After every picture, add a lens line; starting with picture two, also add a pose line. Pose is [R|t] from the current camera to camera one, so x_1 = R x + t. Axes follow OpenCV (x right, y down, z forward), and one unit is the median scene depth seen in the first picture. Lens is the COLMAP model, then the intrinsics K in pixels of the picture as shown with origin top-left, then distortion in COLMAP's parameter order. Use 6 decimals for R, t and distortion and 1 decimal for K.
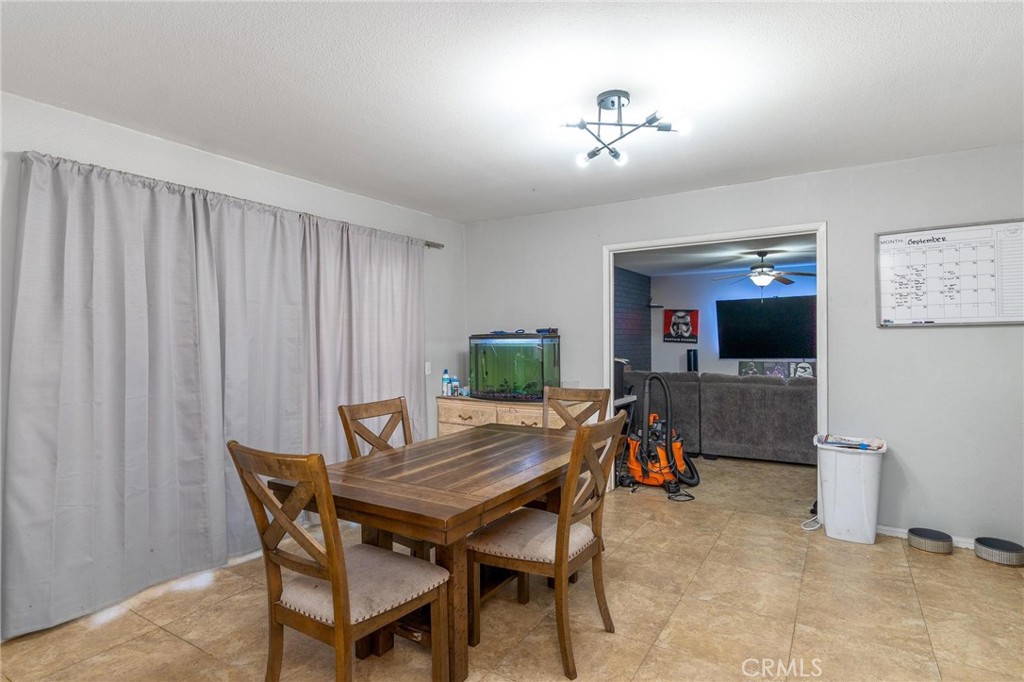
lens RADIAL K [[519.1, 0, 516.0], [0, 519.1, 339.7], [0, 0, 1]] dist [0.001350, 0.000349]
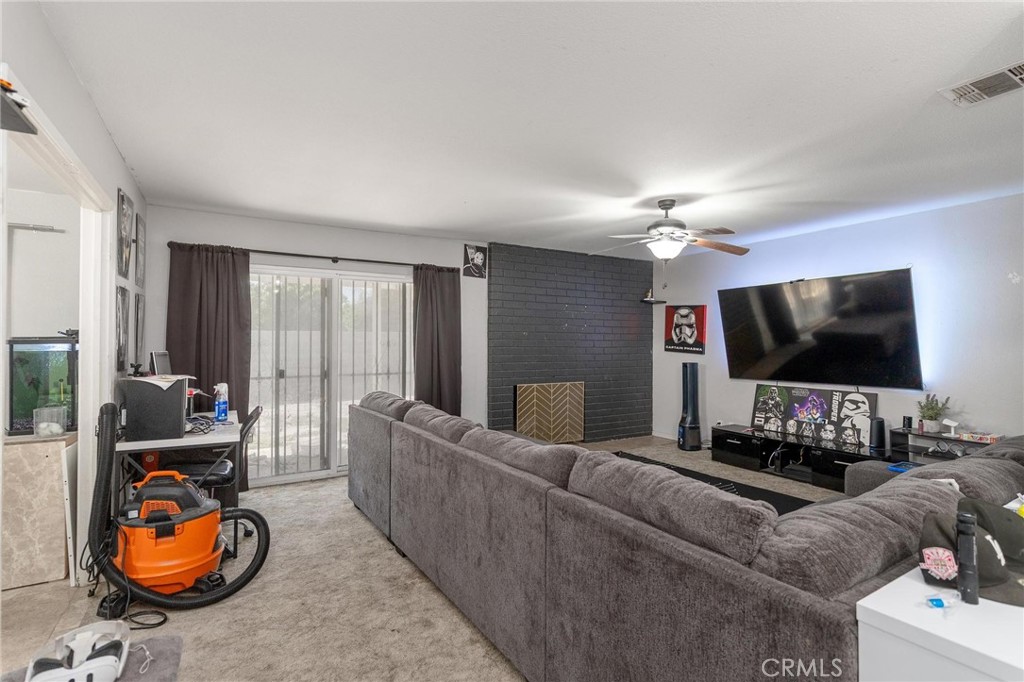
lens RADIAL K [[484.6, 0, 508.7], [0, 484.6, 339.9], [0, 0, 1]] dist [-0.007381, 0.000074]
pose [[0.889850, 0.010805, -0.456126, 0.407884], [-0.011975, 0.999928, 0.000325, -0.008756], [0.456097, 0.005173, 0.889915, 0.316562]]
